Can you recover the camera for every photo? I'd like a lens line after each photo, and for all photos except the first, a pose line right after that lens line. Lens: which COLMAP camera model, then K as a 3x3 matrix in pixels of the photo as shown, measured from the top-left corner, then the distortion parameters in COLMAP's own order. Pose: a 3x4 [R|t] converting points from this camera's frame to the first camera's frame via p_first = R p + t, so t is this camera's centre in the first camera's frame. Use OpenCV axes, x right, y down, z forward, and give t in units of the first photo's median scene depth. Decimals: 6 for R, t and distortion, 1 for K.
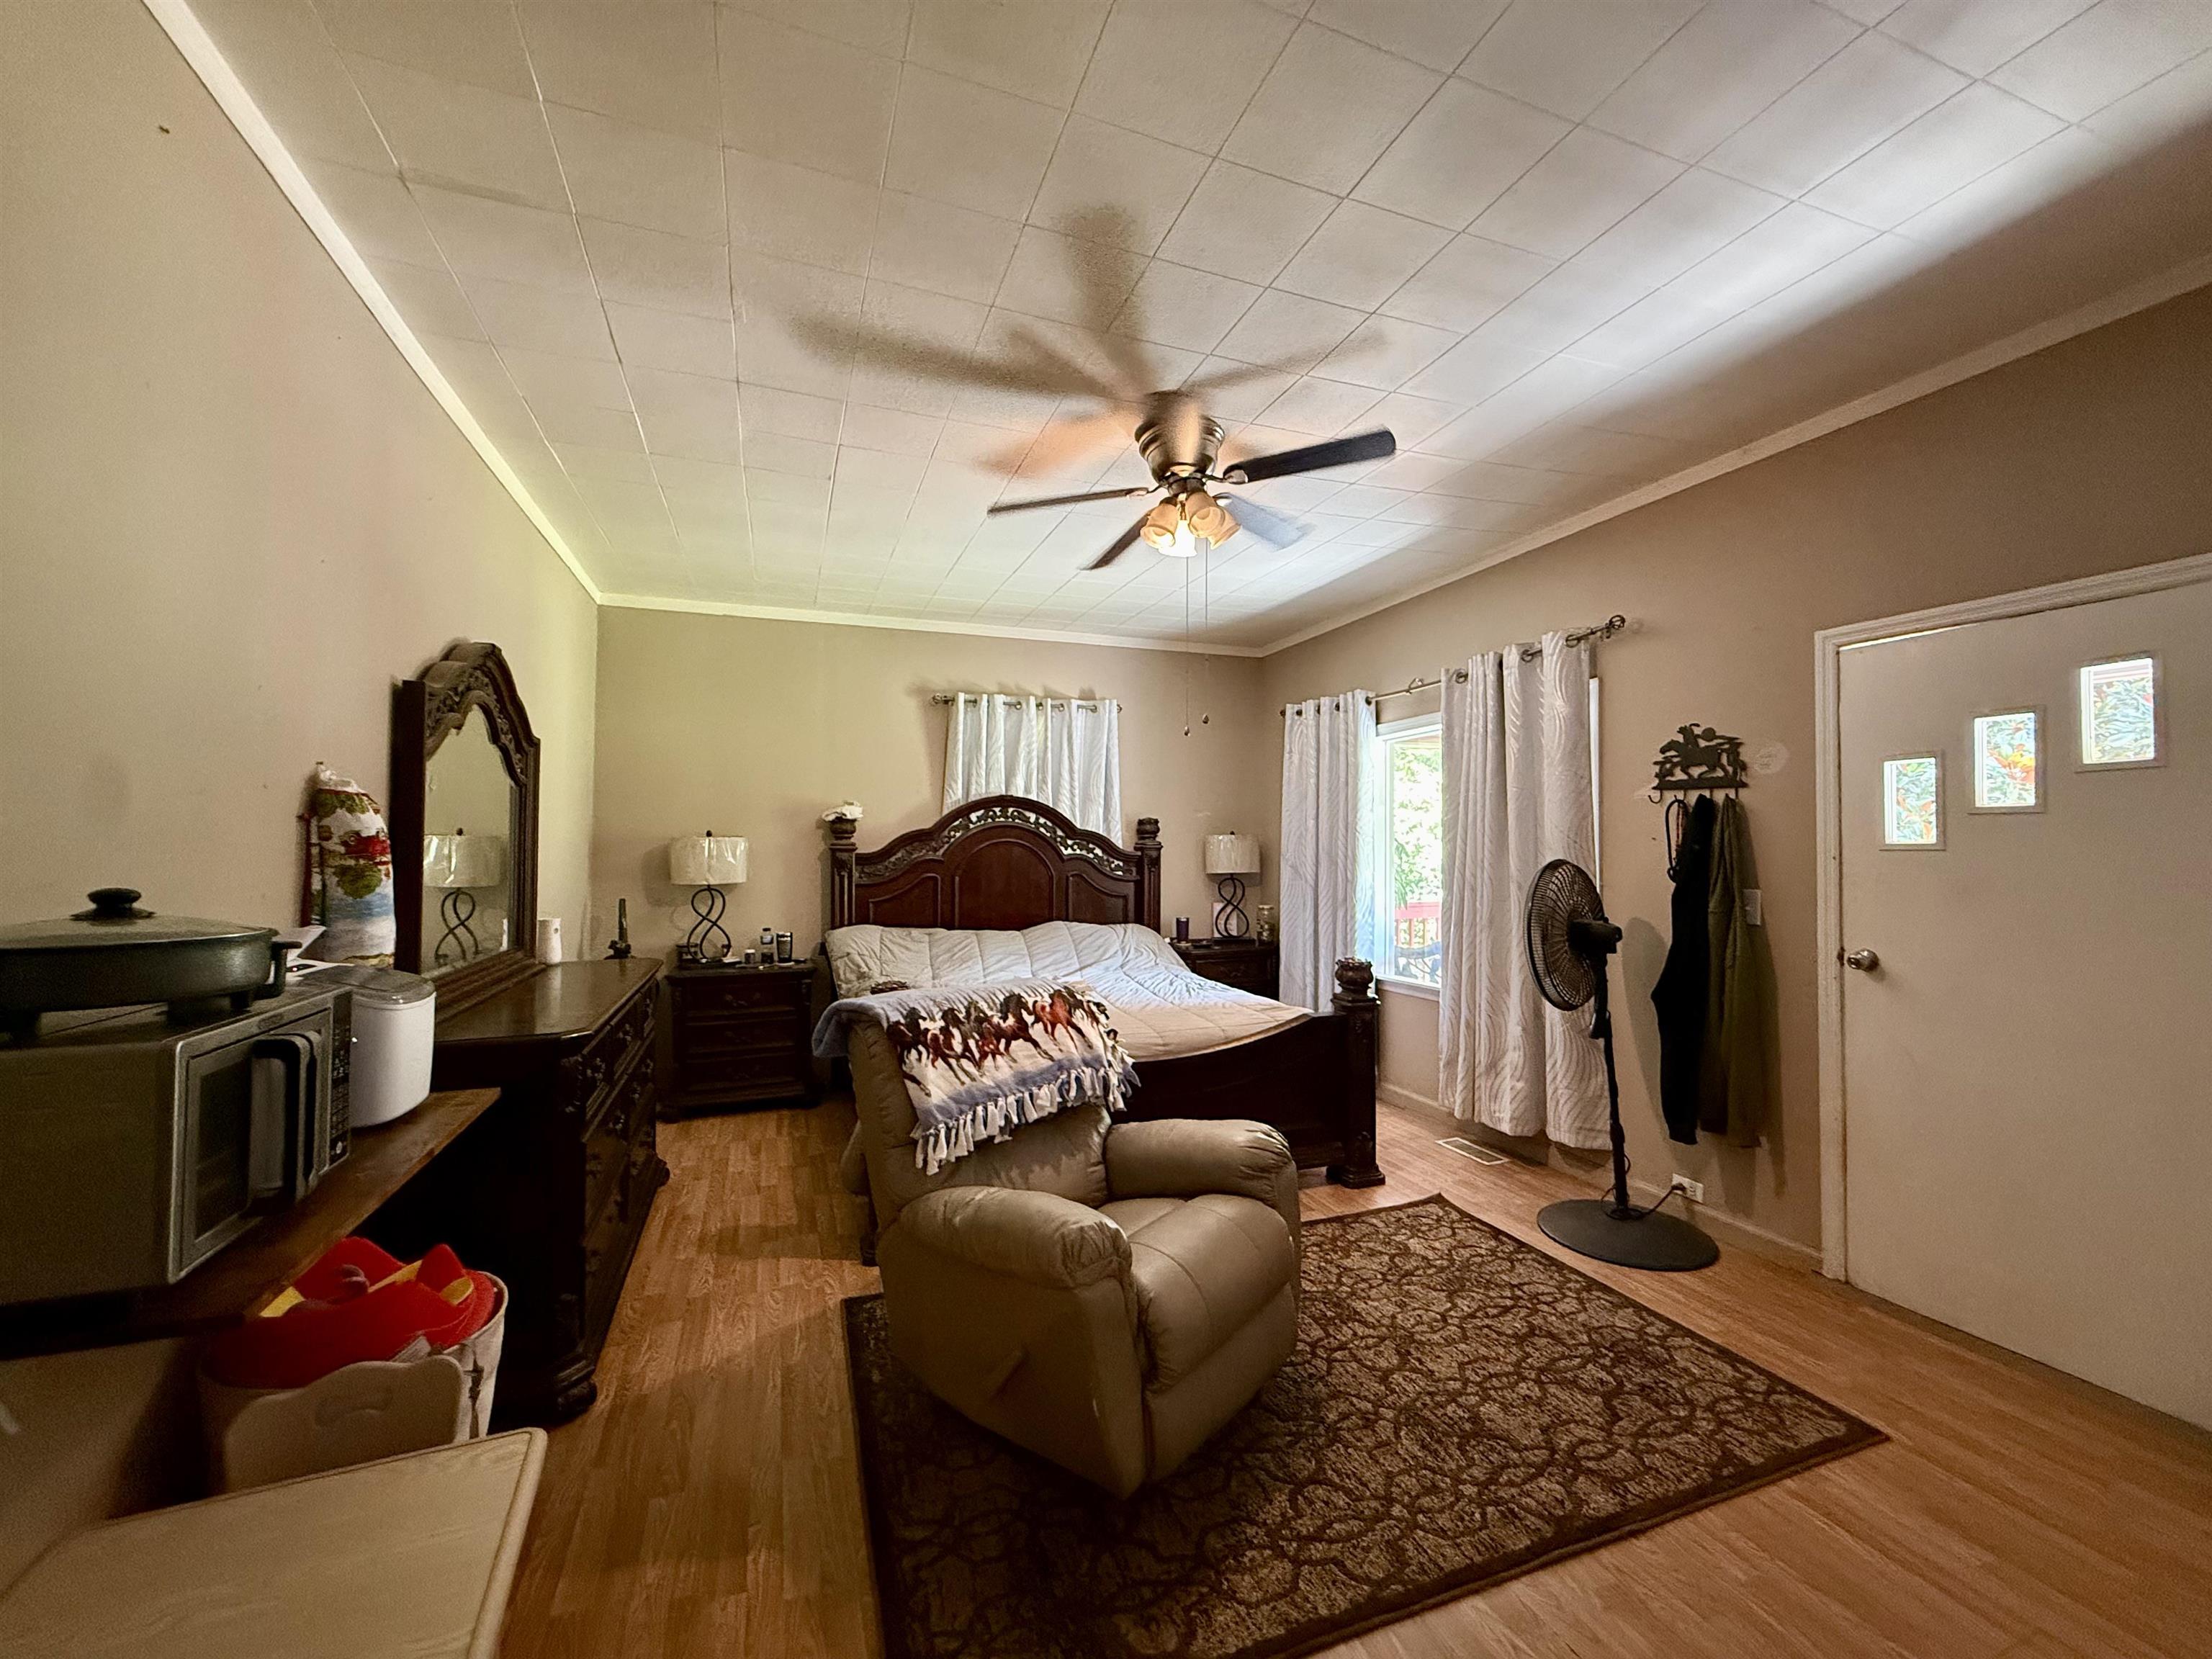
lens RADIAL K [[881.5, 0, 1110.1], [0, 881.5, 833.6], [0, 0, 1]] dist [0.003101, -0.000831]
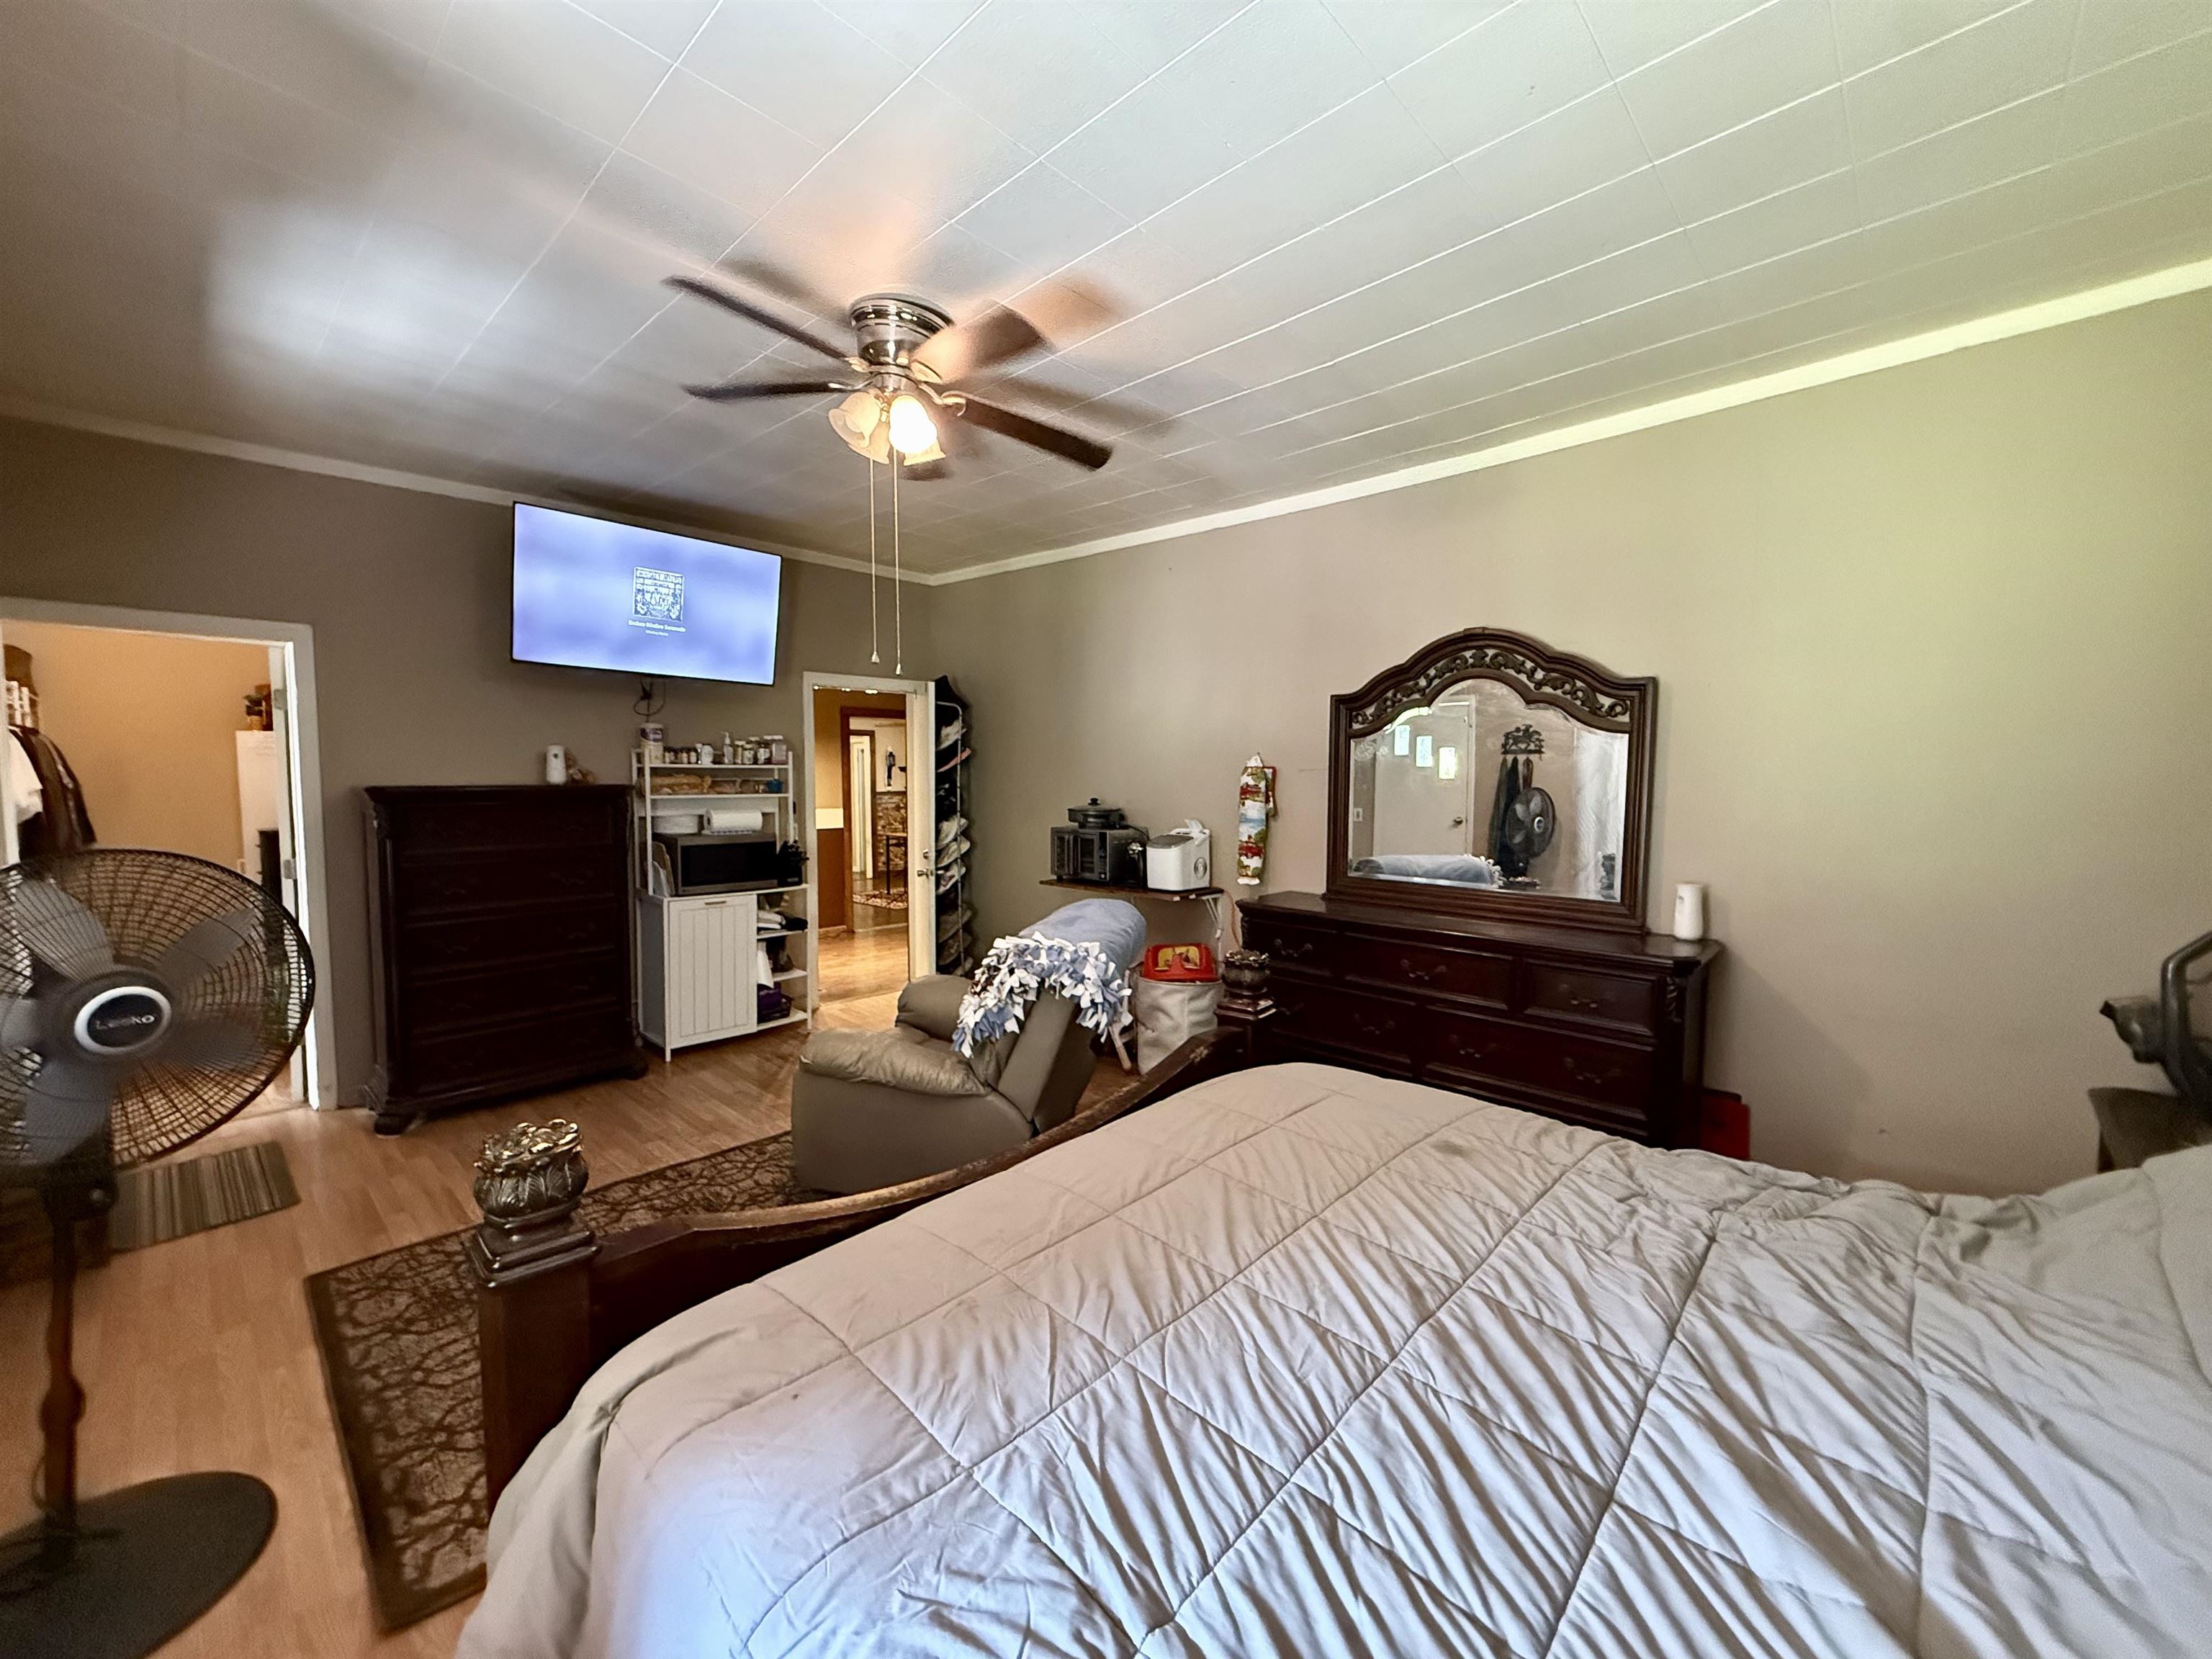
lens RADIAL K [[881.5, 0, 1093.1], [0, 881.5, 825.5], [0, 0, 1]] dist [0.003101, -0.000831]
pose [[-0.898076, 0.016249, -0.439541, 0.290319], [-0.001071, 0.999234, 0.039129, 0.009347], [0.439839, 0.035611, -0.897370, 1.739409]]
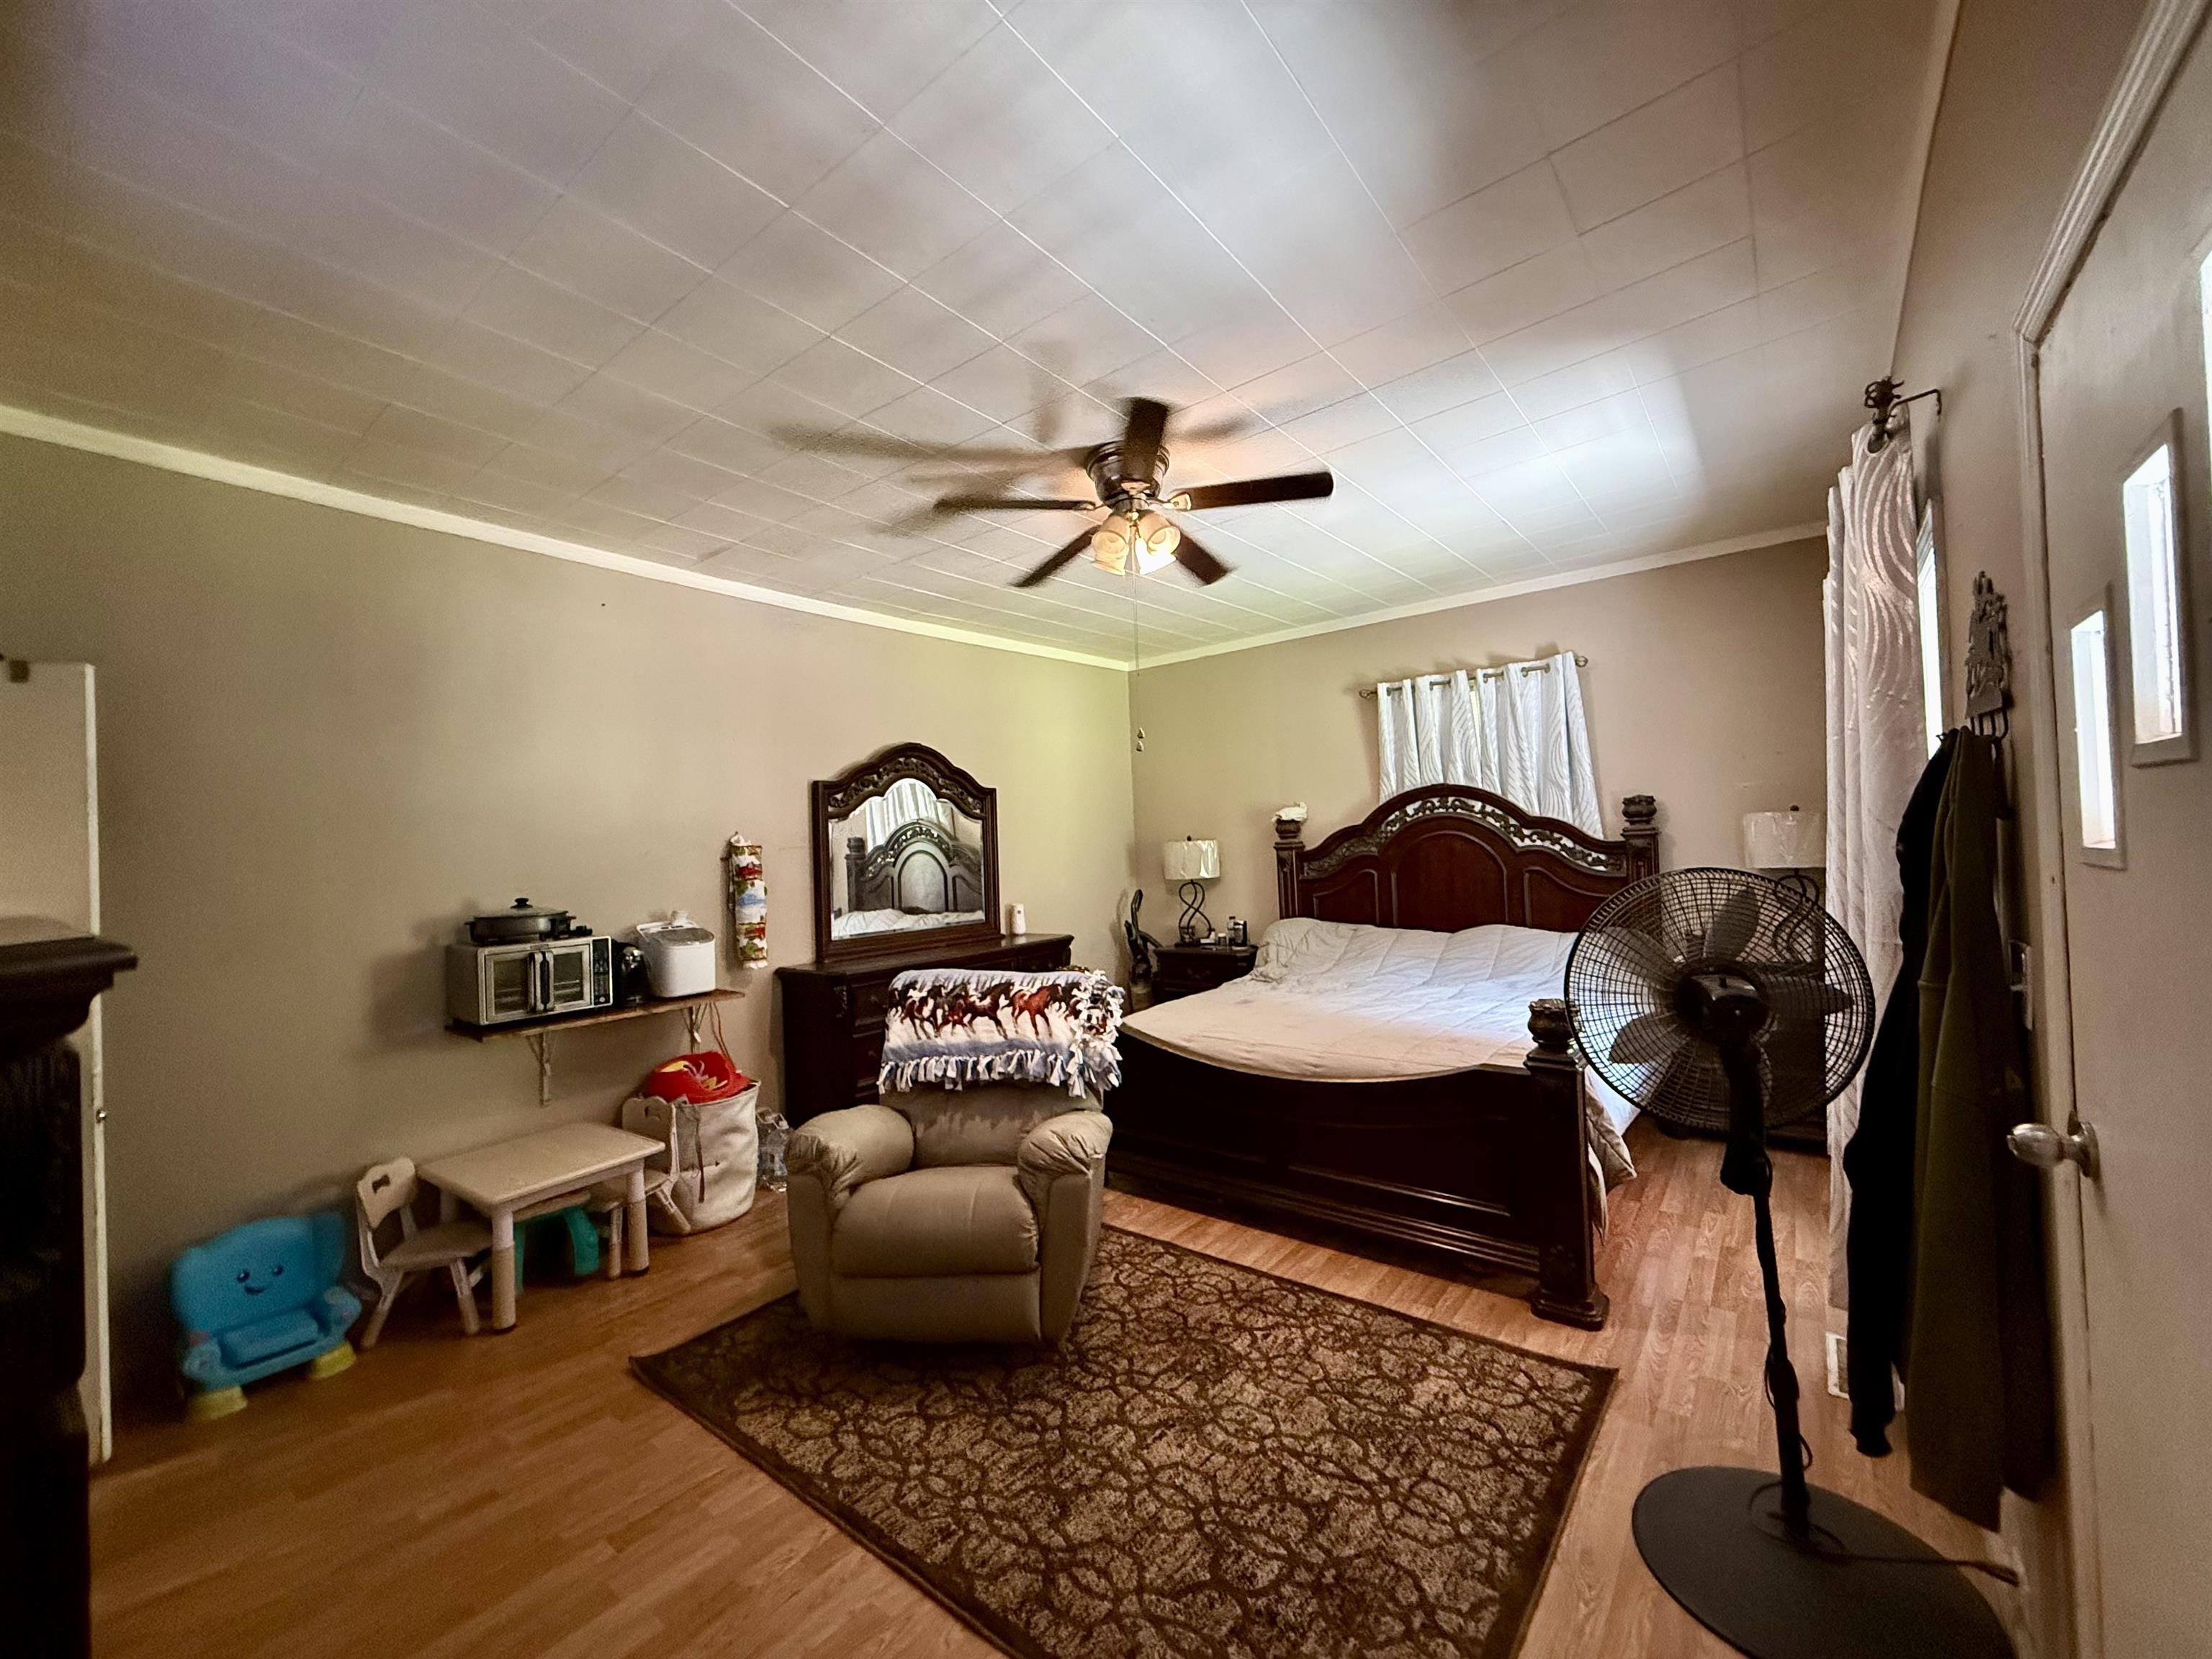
lens RADIAL K [[881.5, 0, 1097.8], [0, 881.5, 834.6], [0, 0, 1]] dist [0.003101, -0.000831]
pose [[0.515843, -0.030360, -0.856145, 0.868112], [0.053806, 0.998547, -0.002991, -0.013559], [0.854992, -0.044523, 0.516727, 0.396151]]
